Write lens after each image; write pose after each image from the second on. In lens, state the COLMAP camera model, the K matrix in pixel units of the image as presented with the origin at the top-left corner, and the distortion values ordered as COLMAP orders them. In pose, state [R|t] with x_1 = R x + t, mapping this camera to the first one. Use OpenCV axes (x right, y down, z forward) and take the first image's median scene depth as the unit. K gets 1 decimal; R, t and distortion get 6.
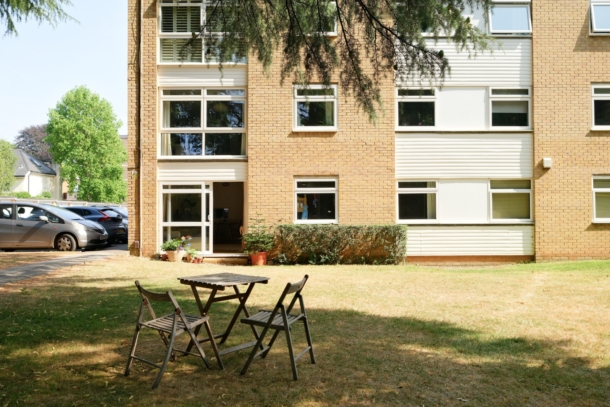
lens RADIAL K [[501.1, 0, 304.5], [0, 501.1, 199.7], [0, 0, 1]] dist [-0.012183, 0.021380]
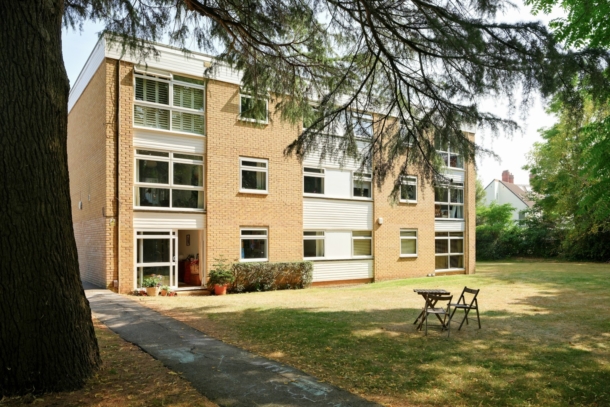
lens RADIAL K [[464.3, 0, 304.4], [0, 464.3, 242.3], [0, 0, 1]] dist [-0.005711, 0.002703]
pose [[0.827585, -0.000675, 0.561340, -0.567872], [-0.009809, 0.999829, 0.015662, -0.024979], [-0.561255, -0.018468, 0.827437, -0.112928]]
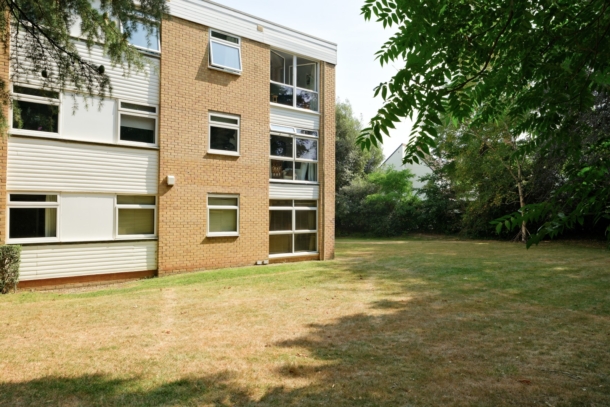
lens RADIAL K [[501.1, 0, 300.6], [0, 501.1, 196.0], [0, 0, 1]] dist [-0.012183, 0.021380]
pose [[0.733084, 0.029995, 0.679476, -0.026655], [-0.020147, 0.999546, -0.022388, -0.022817], [-0.679839, 0.002723, 0.733356, 0.047178]]
